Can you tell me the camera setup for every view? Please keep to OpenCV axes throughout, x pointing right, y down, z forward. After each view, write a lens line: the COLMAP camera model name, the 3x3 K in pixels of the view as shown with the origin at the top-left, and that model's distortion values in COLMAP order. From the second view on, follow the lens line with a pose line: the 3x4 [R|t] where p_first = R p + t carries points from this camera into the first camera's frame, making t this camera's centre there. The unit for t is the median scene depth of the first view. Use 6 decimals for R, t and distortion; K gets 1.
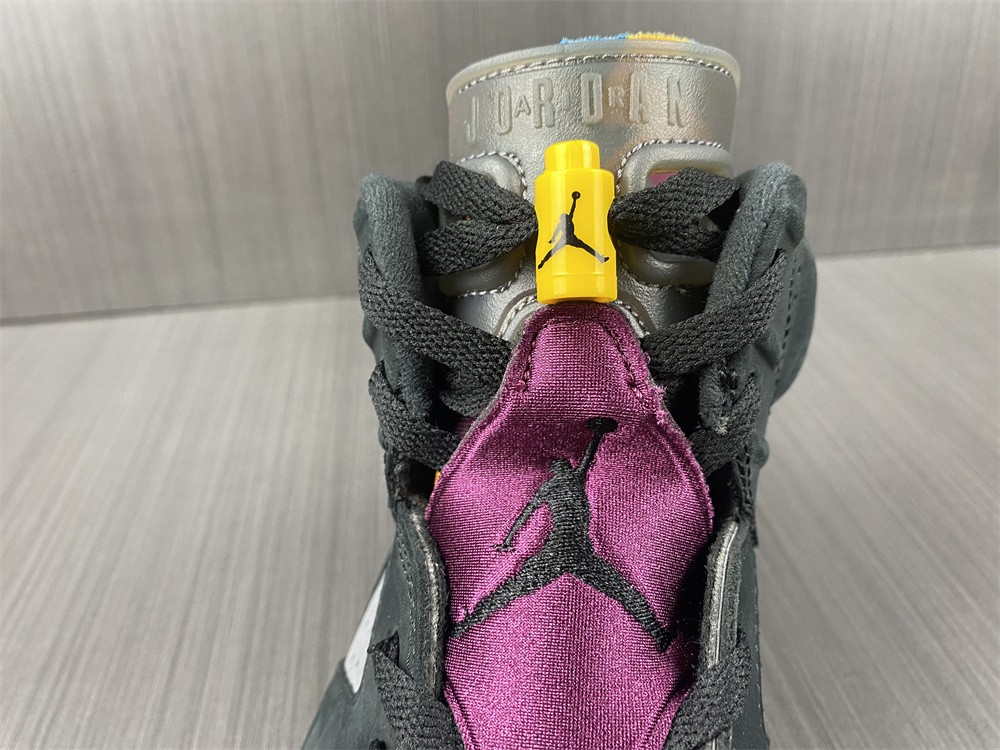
lens RADIAL K [[797.5, 0, 500.0], [0, 797.5, 375.0], [0, 0, 1]] dist [-0.009552, 0.000671]
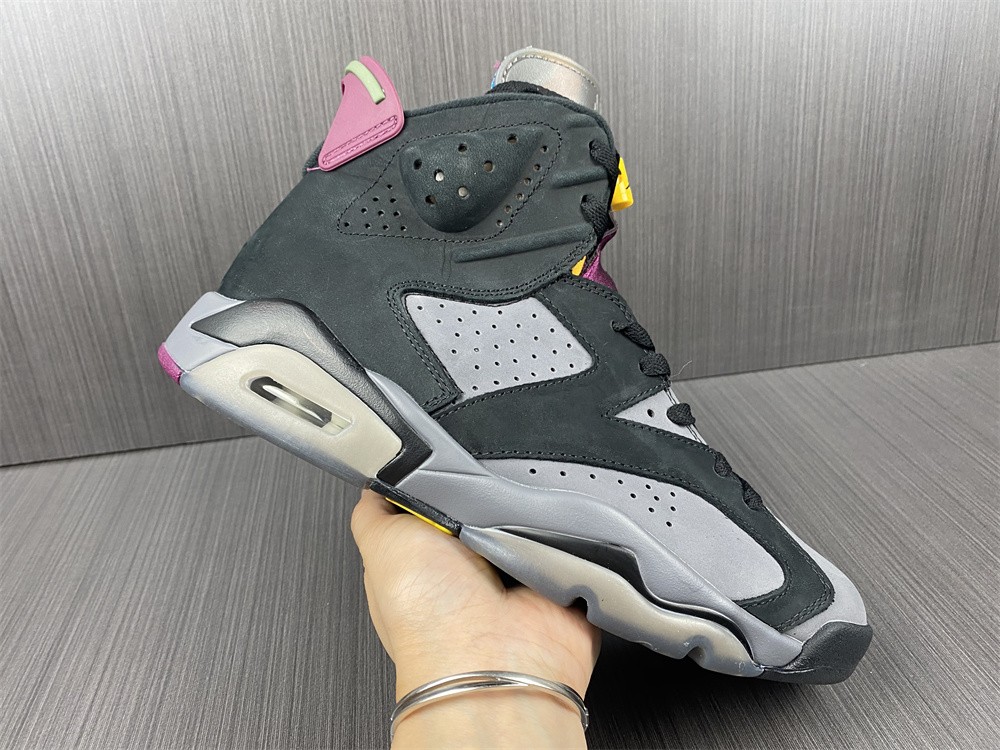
lens RADIAL K [[775.3, 0, 500.0], [0, 775.3, 375.0], [0, 0, 1]] dist [-0.003219, 0.003907]
pose [[0.999073, -0.037846, 0.020518, -0.002918], [0.039291, 0.996387, -0.075296, -0.087141], [-0.017594, 0.076032, 0.996950, -0.113453]]
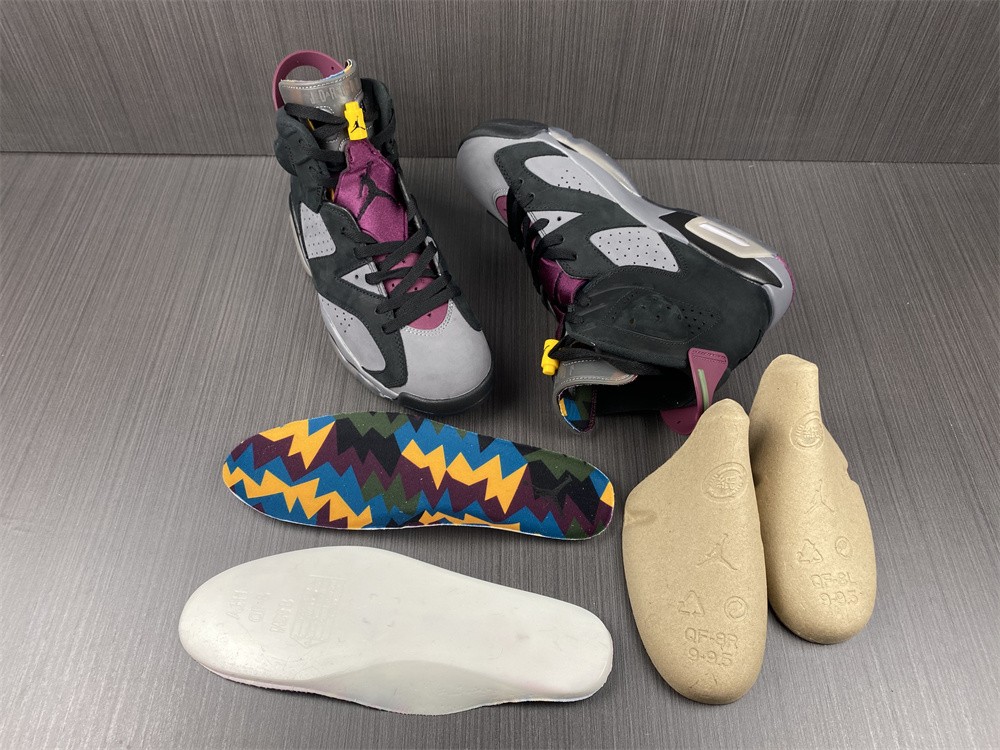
lens RADIAL K [[775.3, 0, 500.0], [0, 775.3, 375.0], [0, 0, 1]] dist [-0.003219, 0.003907]
pose [[0.989833, 0.133852, -0.048097, 0.226862], [-0.102583, 0.906089, 0.410462, -0.427048], [0.098522, -0.401355, 0.910608, -0.703074]]
